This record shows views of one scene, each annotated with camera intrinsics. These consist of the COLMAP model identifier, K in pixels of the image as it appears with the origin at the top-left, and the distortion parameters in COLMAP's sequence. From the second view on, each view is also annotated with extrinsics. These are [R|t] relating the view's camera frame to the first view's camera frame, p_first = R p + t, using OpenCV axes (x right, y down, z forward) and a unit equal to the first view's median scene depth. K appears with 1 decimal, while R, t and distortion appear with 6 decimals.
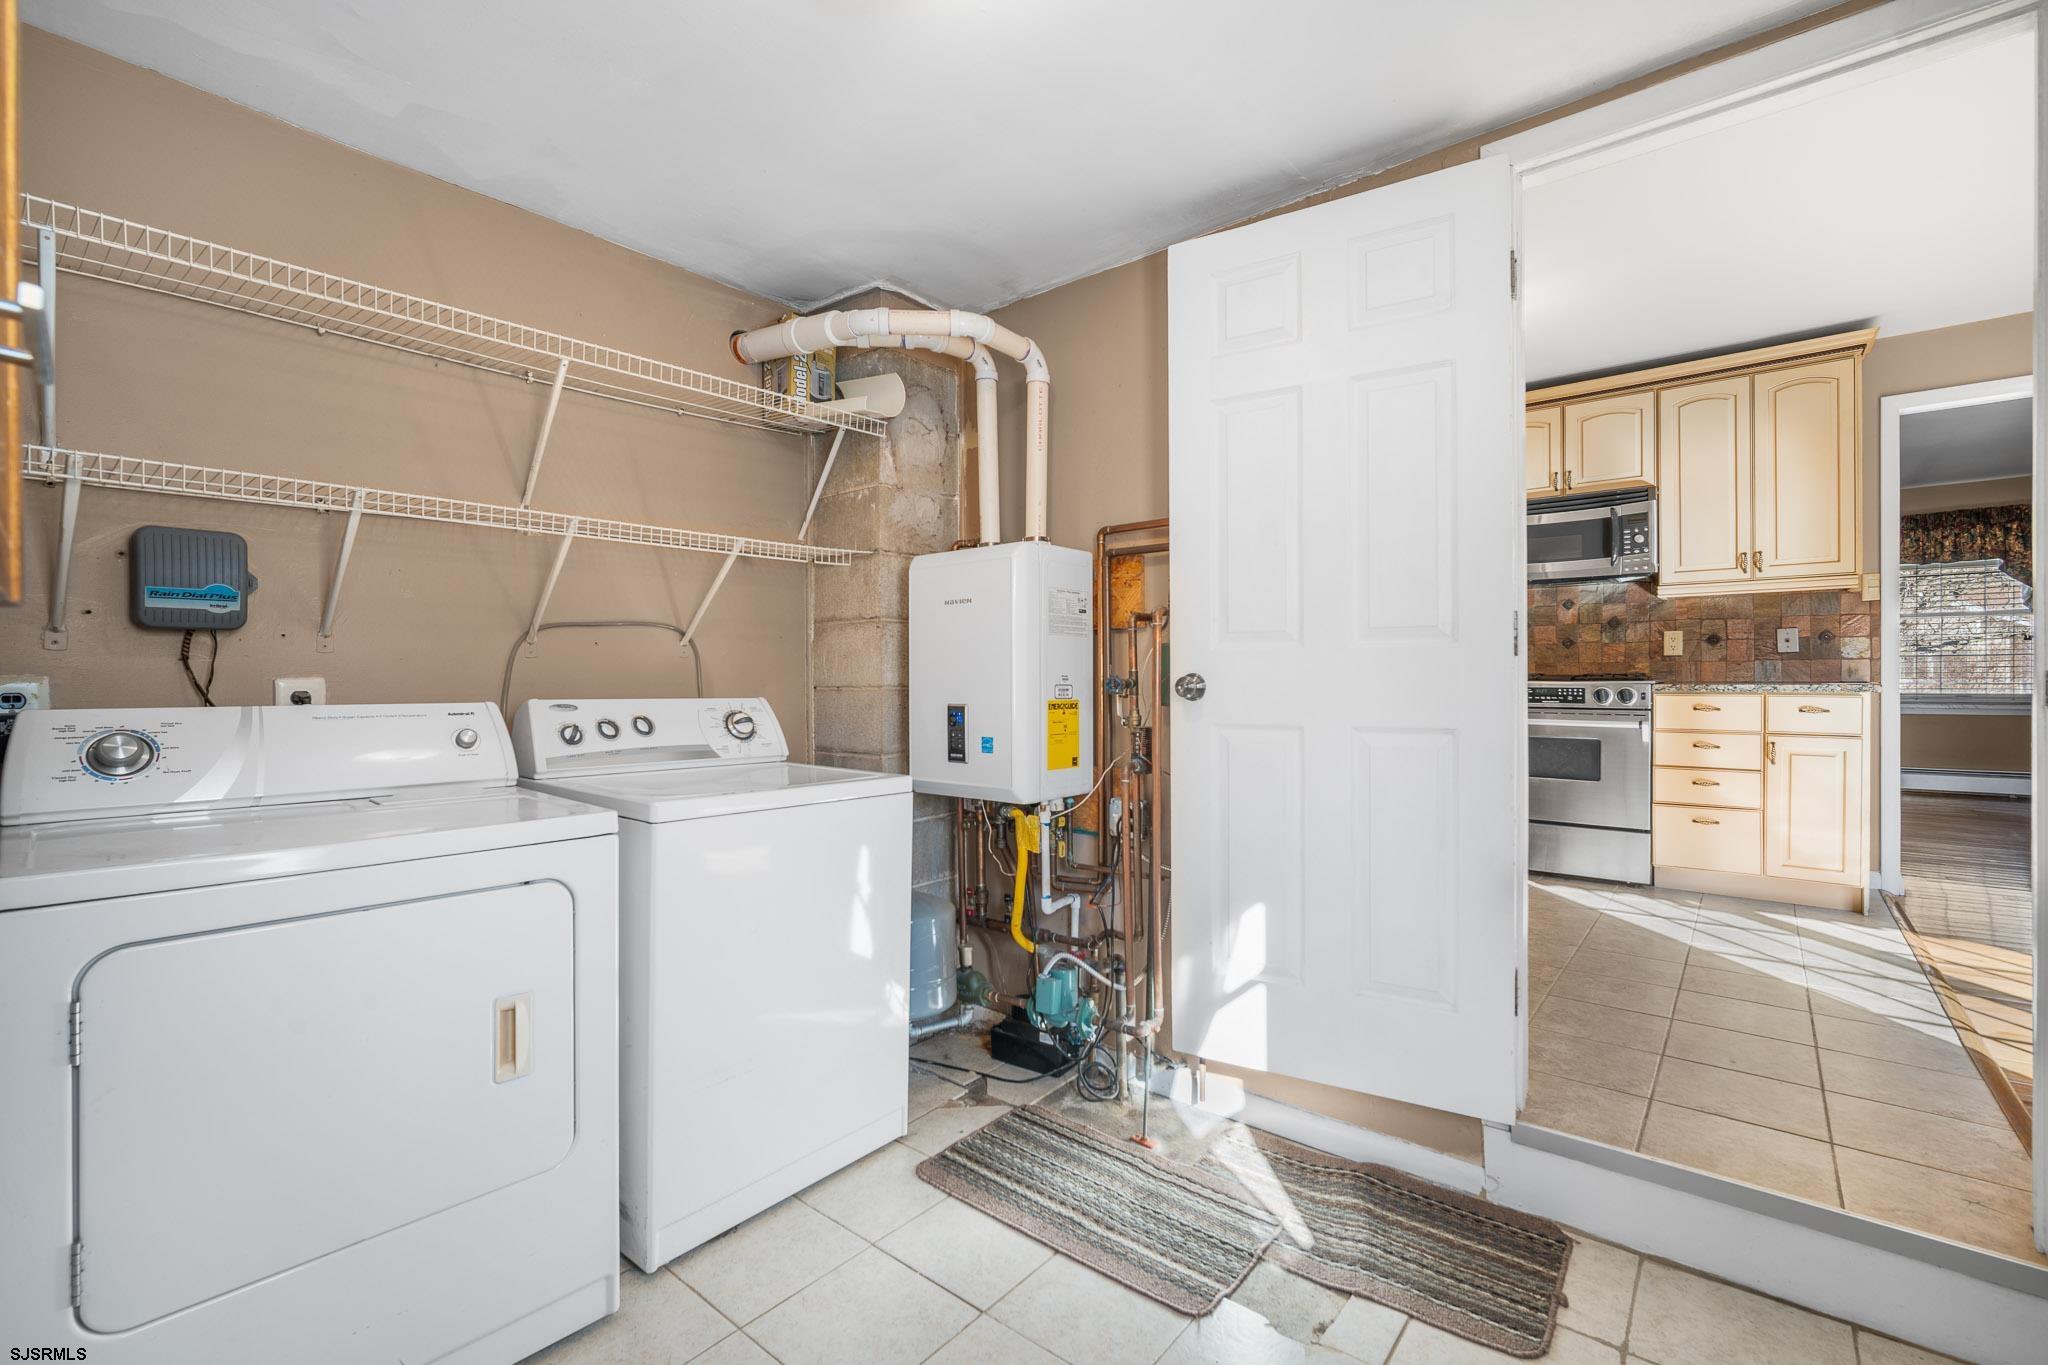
lens RADIAL K [[887.0, 0, 1024.0], [0, 887.0, 682.5], [0, 0, 1]] dist [-0.000887, -0.000025]
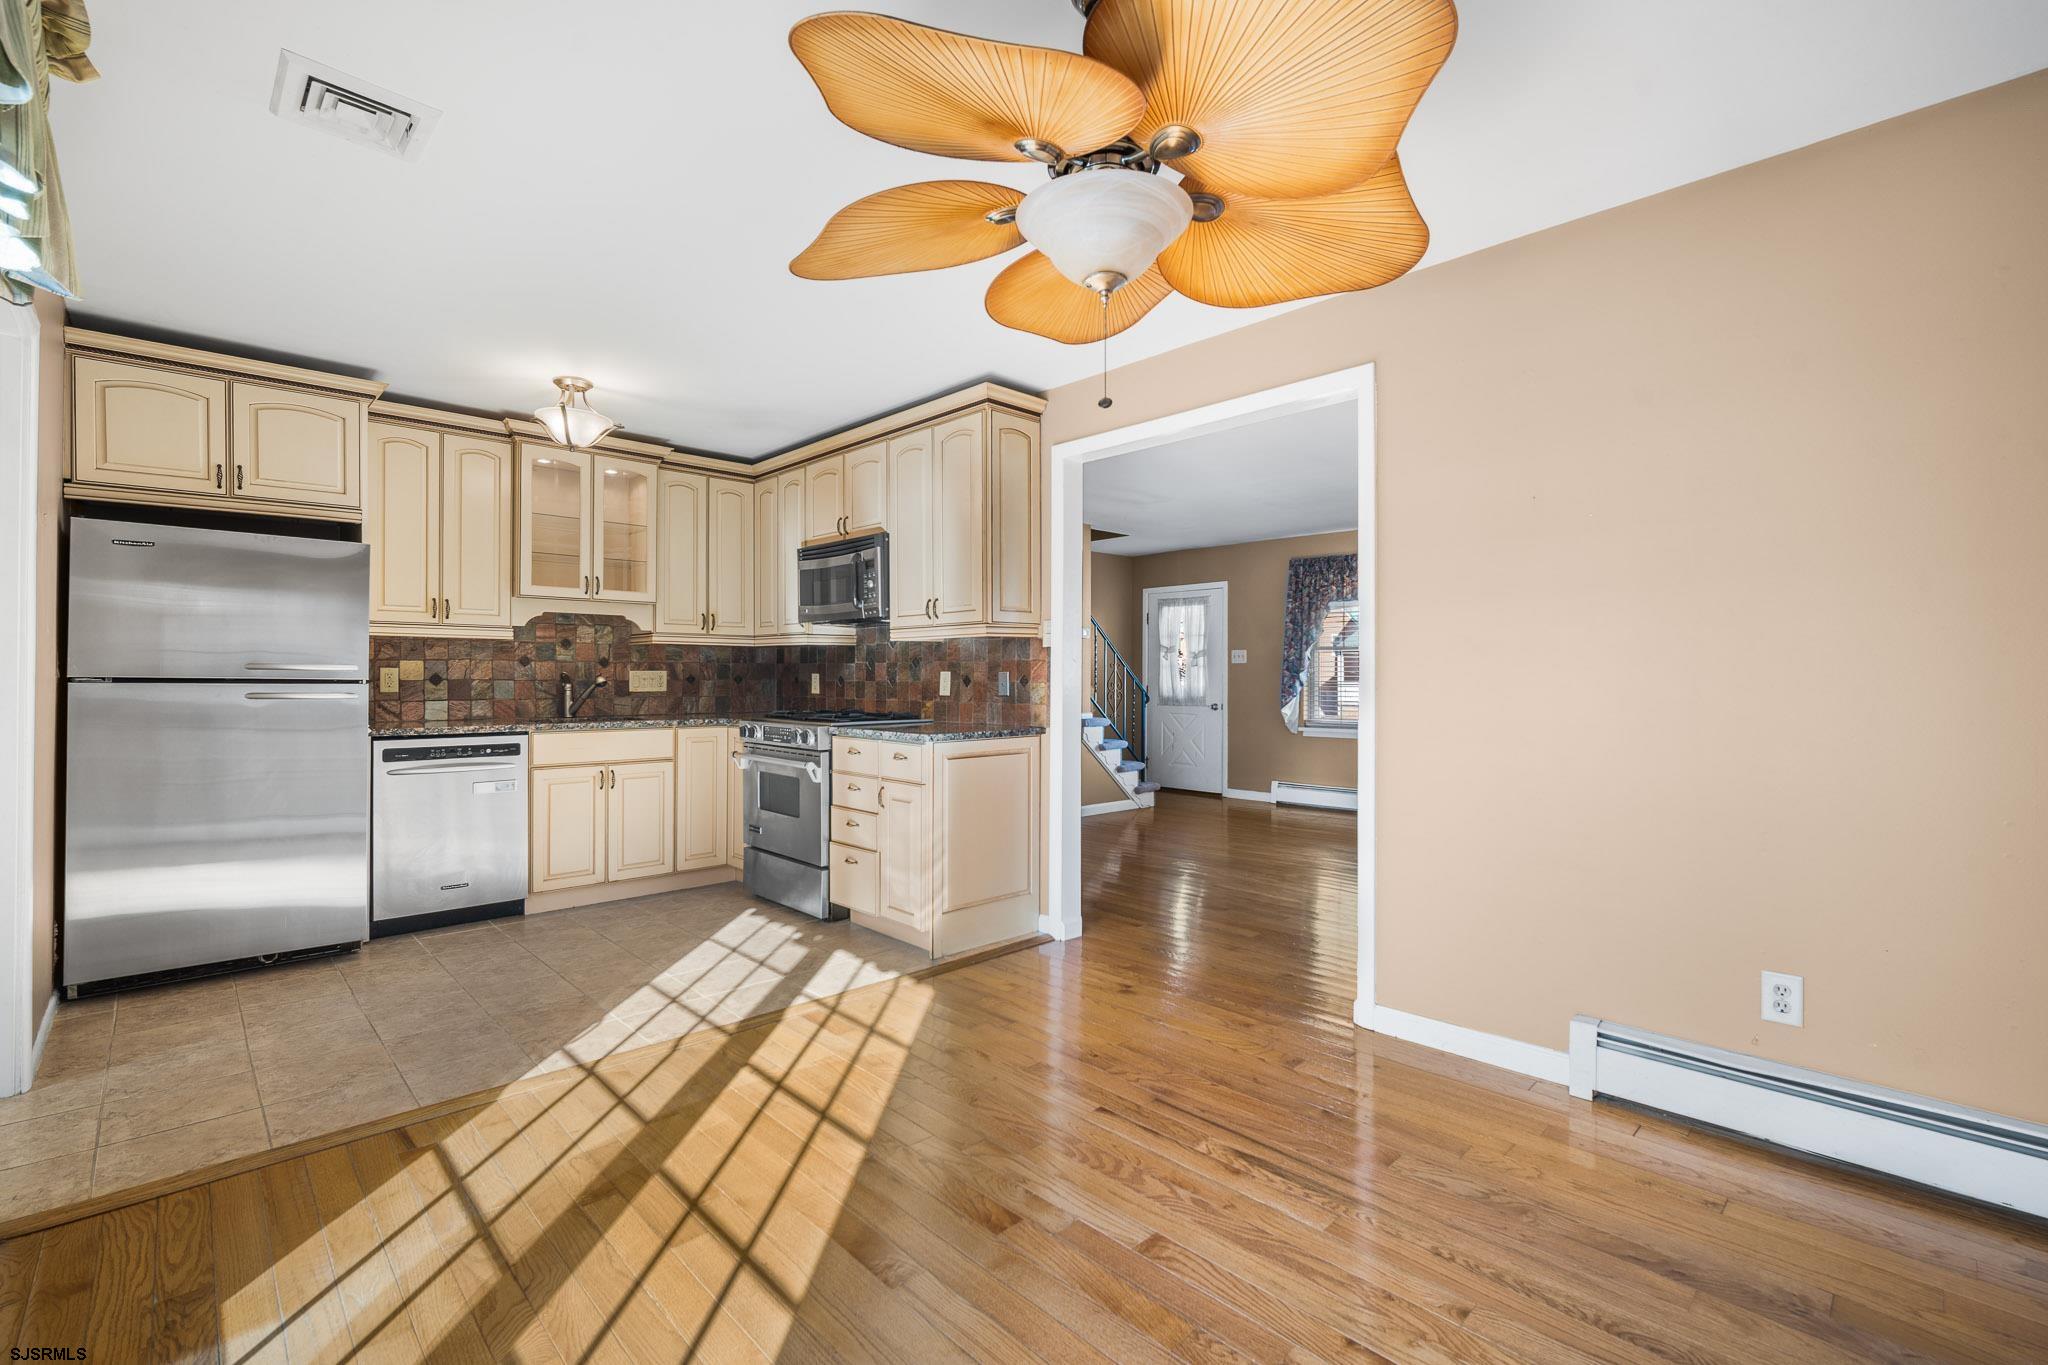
lens RADIAL K [[903.5, 0, 1024.0], [0, 903.5, 682.5], [0, 0, 1]] dist [-0.000663, 0.000048]
pose [[0.992580, 0.010204, -0.121165, 1.709343], [-0.010098, 0.999948, 0.001491, -0.086378], [0.121174, -0.000257, 0.992631, -0.040892]]
